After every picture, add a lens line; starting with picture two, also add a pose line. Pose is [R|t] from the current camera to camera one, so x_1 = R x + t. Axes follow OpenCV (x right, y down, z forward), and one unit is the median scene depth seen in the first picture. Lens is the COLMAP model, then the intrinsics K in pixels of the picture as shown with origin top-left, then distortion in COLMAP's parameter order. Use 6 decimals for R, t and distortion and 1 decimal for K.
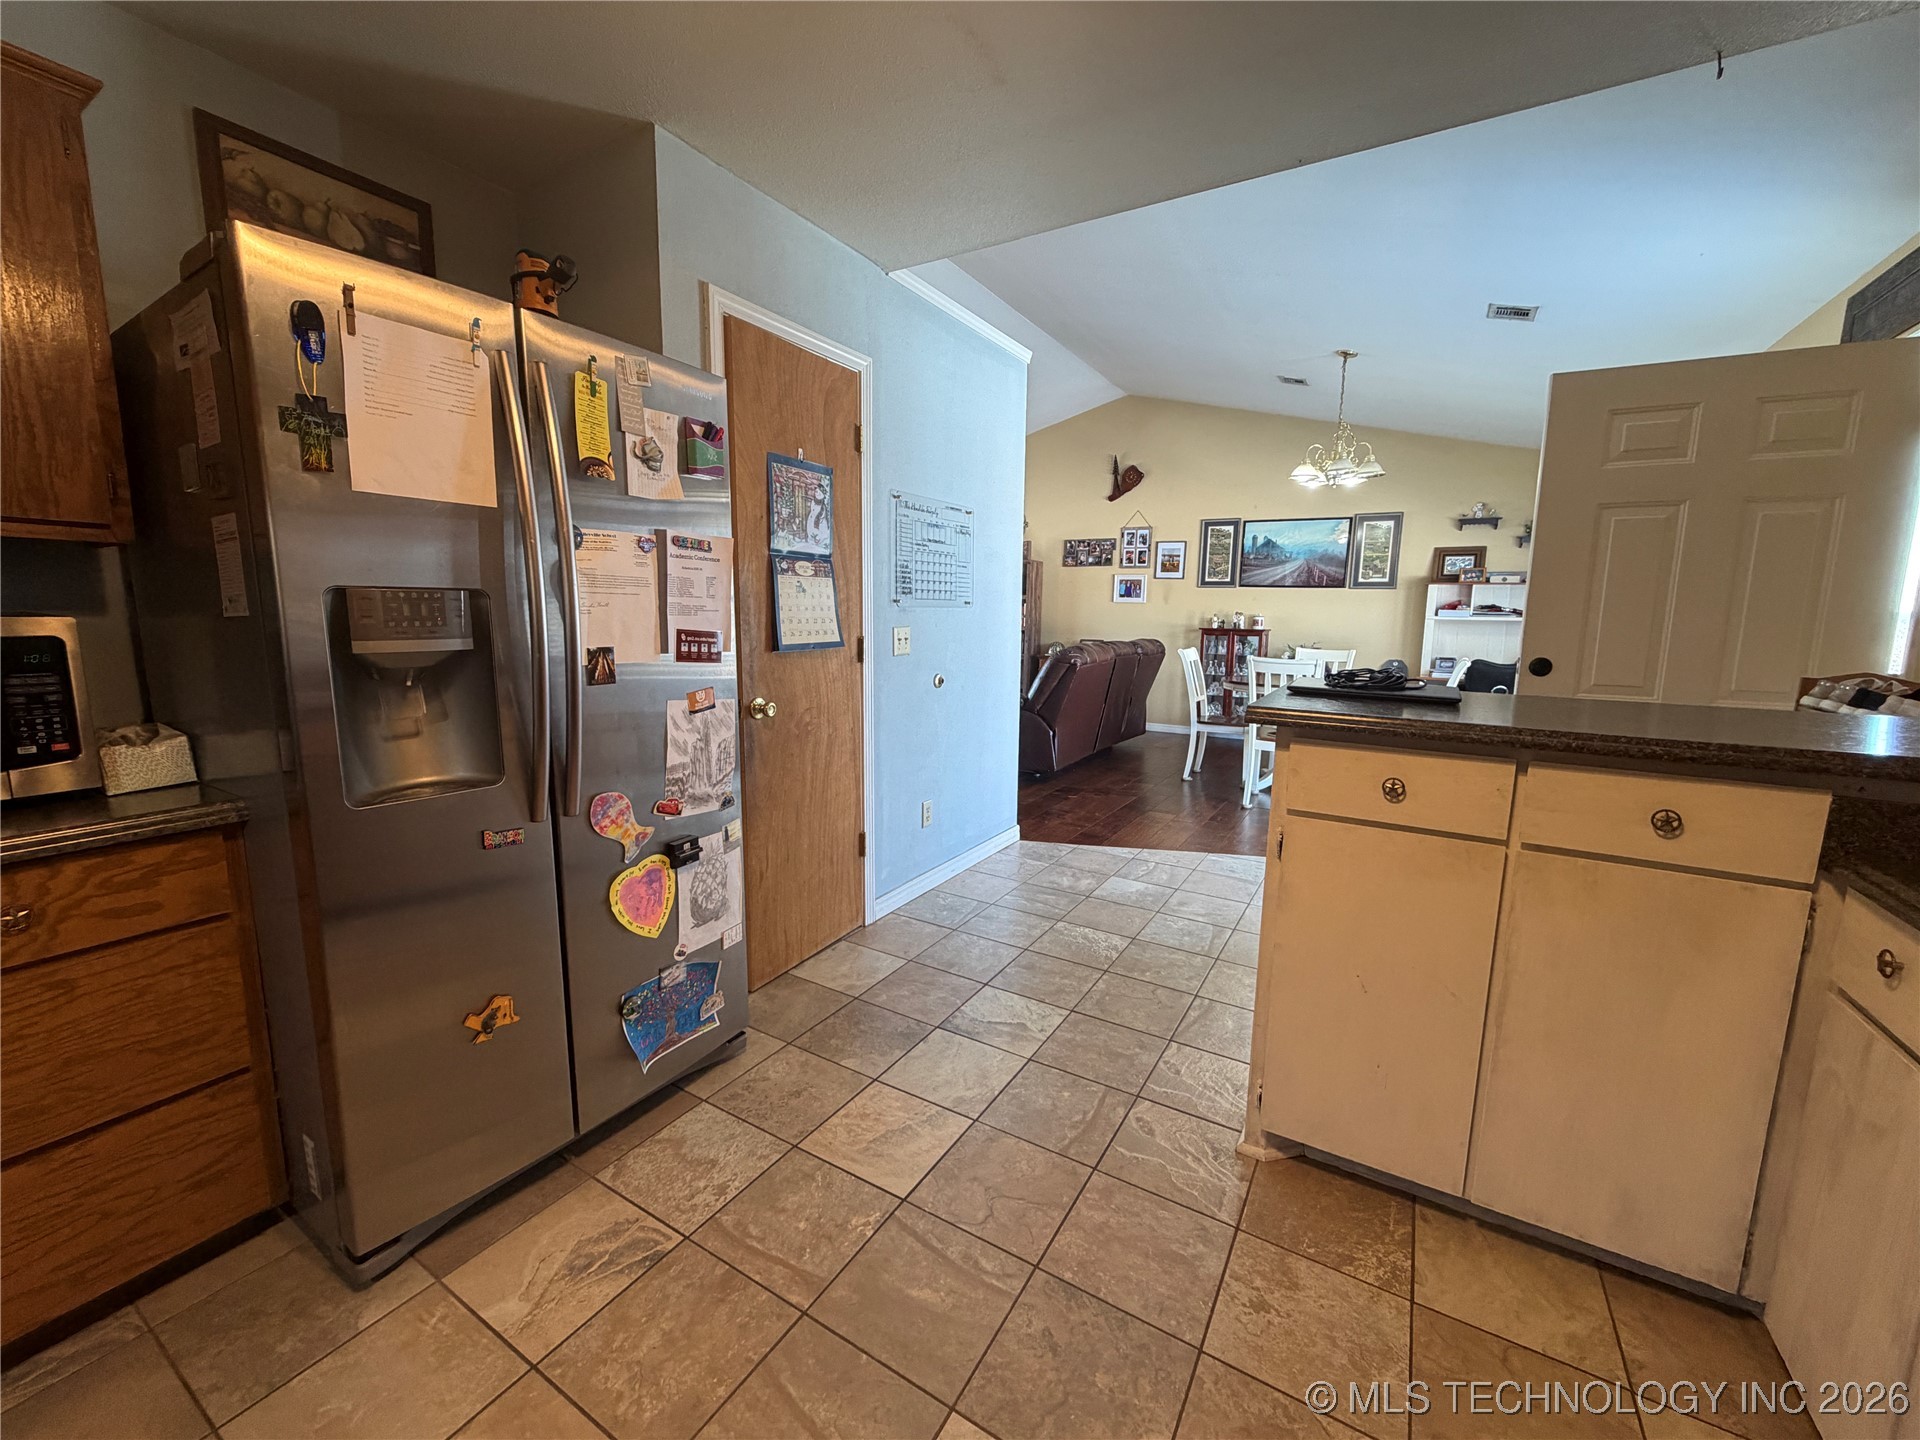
lens RADIAL K [[758.8, 0, 951.1], [0, 758.8, 718.5], [0, 0, 1]] dist [-0.002457, -0.000062]
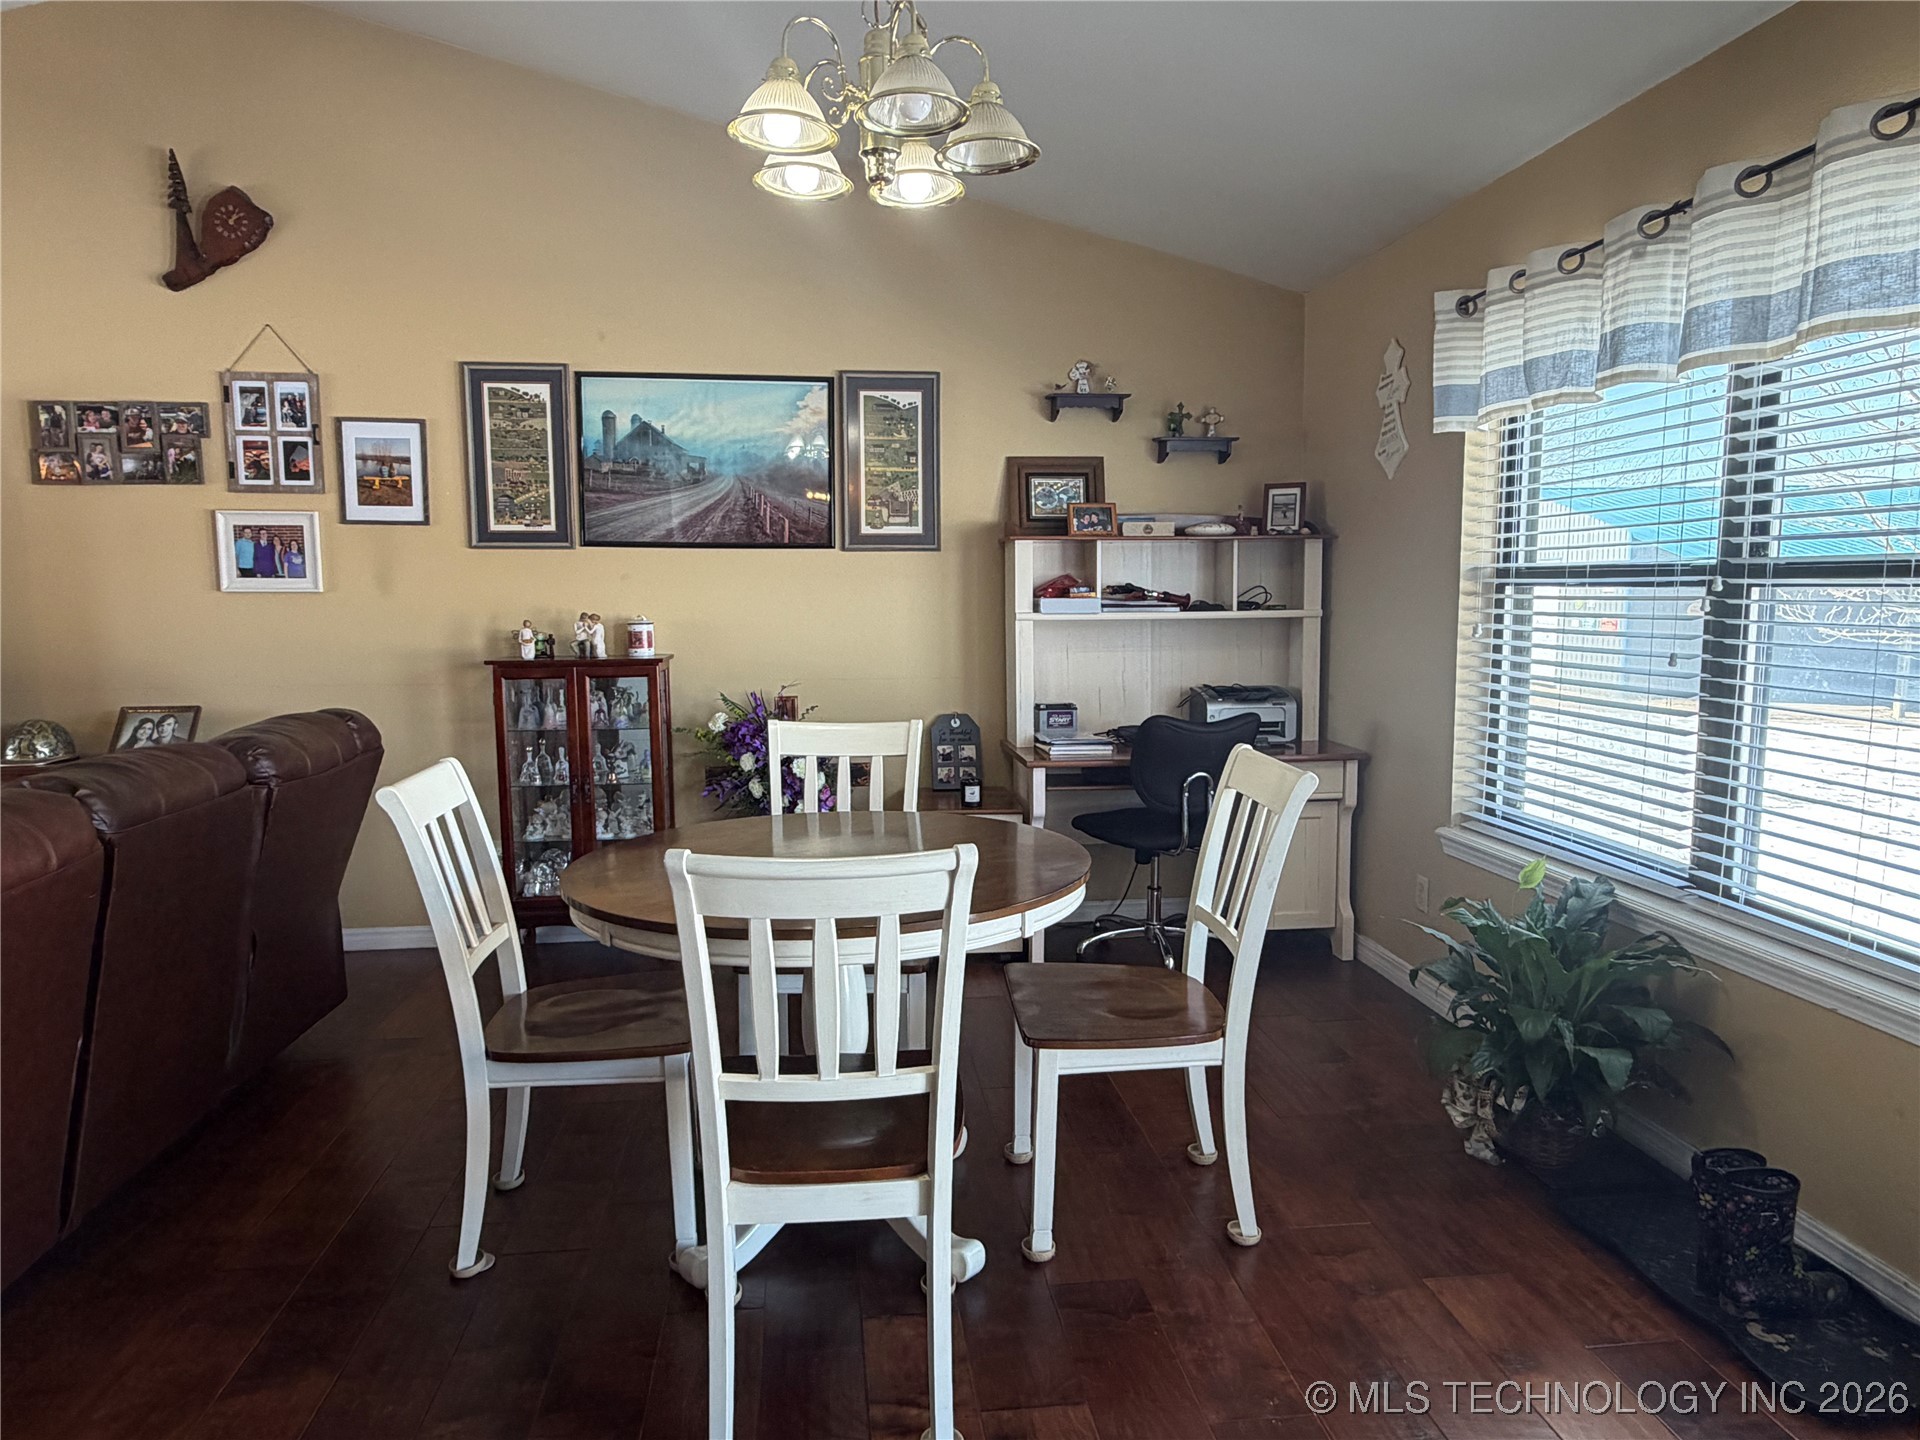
lens RADIAL K [[1194.1, 0, 953.4], [0, 1194.1, 722.9], [0, 0, 1]] dist [-0.002751, 0.000495]
pose [[0.788406, -0.089696, 0.608581, 0.158421], [0.106402, 0.994285, 0.008702, -0.072715], [-0.605883, 0.057894, 0.793444, 0.427538]]
